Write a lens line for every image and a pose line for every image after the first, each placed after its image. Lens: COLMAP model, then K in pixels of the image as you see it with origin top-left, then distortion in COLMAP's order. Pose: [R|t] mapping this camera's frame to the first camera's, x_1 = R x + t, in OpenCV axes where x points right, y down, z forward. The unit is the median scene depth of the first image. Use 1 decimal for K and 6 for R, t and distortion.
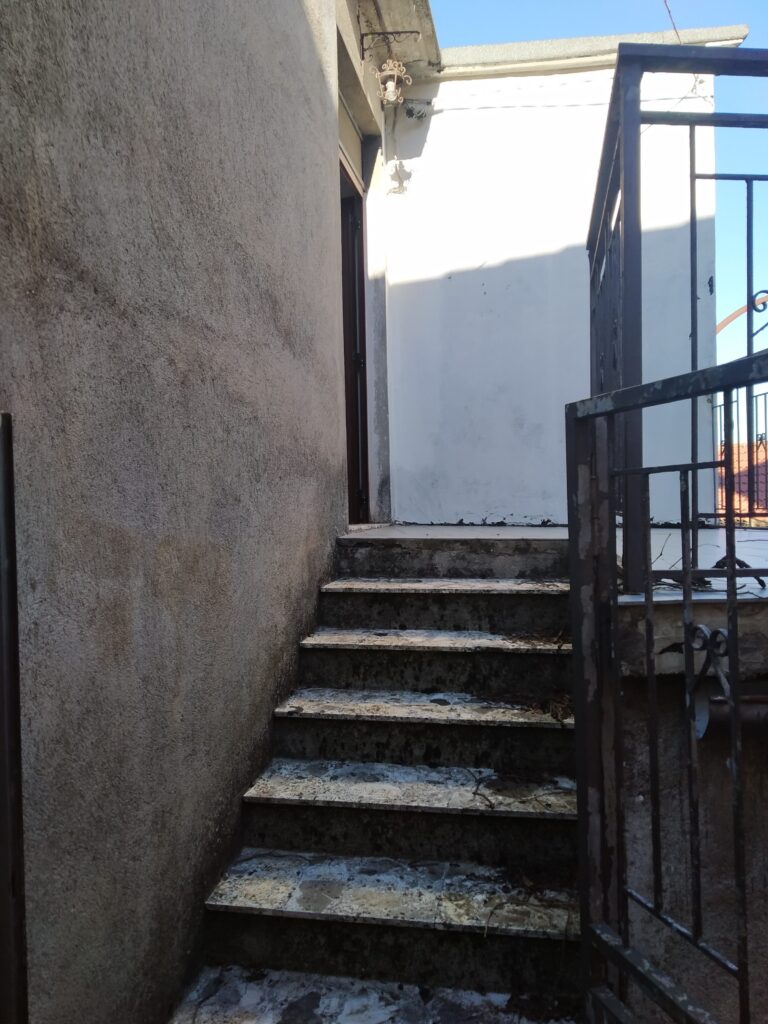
lens RADIAL K [[797.9, 0, 384.0], [0, 797.9, 512.0], [0, 0, 1]] dist [0.036096, -0.042640]
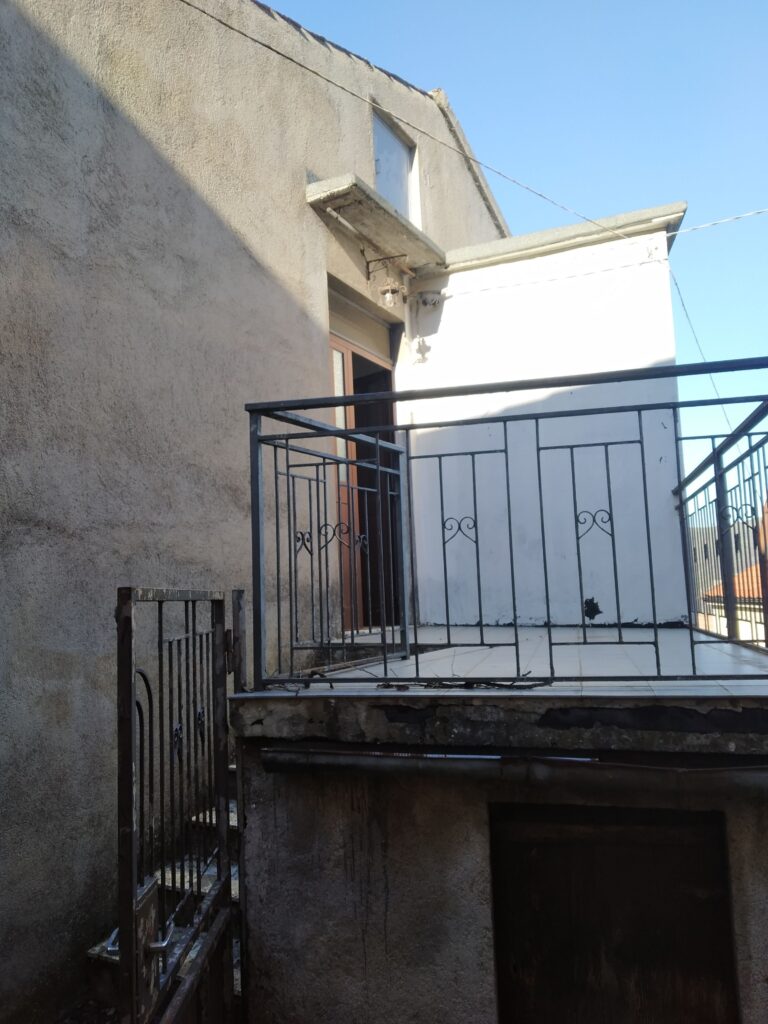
lens RADIAL K [[784.9, 0, 378.3], [0, 784.9, 520.0], [0, 0, 1]] dist [0.053389, -0.084874]
pose [[0.955418, -0.049199, -0.291129, 0.321987], [0.021378, 0.994958, -0.097987, -0.031291], [0.294482, 0.087394, 0.951653, -0.195146]]
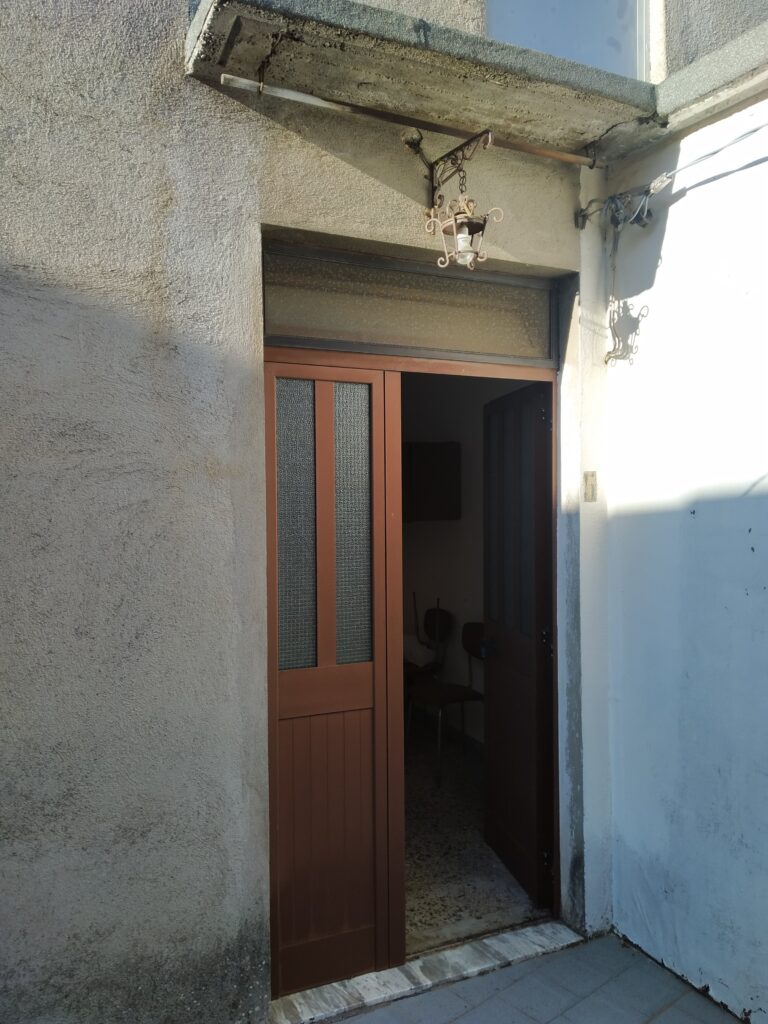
lens RADIAL K [[797.9, 0, 384.0], [0, 797.9, 512.0], [0, 0, 1]] dist [0.036096, -0.042640]
pose [[0.597255, 0.024508, -0.801677, 0.397994], [-0.011027, 0.999689, 0.022346, -0.318563], [0.801976, -0.004506, 0.597340, 0.561579]]
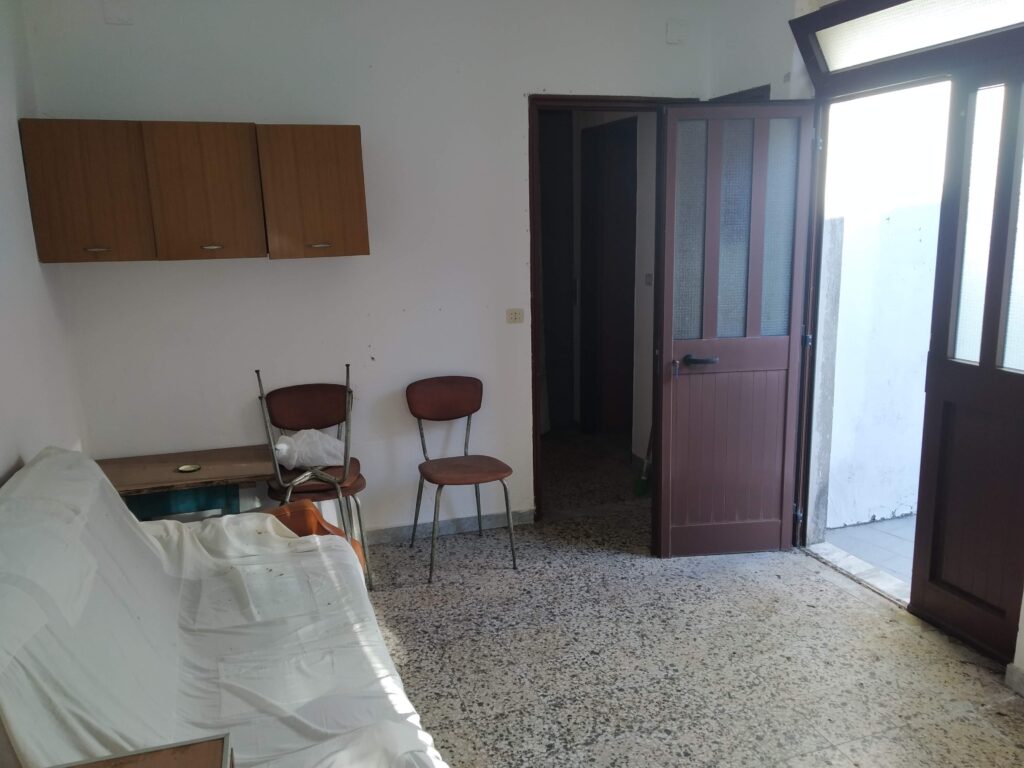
lens RADIAL K [[797.9, 0, 510.7], [0, 797.9, 380.4], [0, 0, 1]] dist [0.036096, -0.042640]
pose [[0.861081, -0.102191, 0.498093, -0.662086], [0.009713, 0.982723, 0.184829, -0.302179], [-0.508375, -0.154315, 0.847197, 0.537213]]
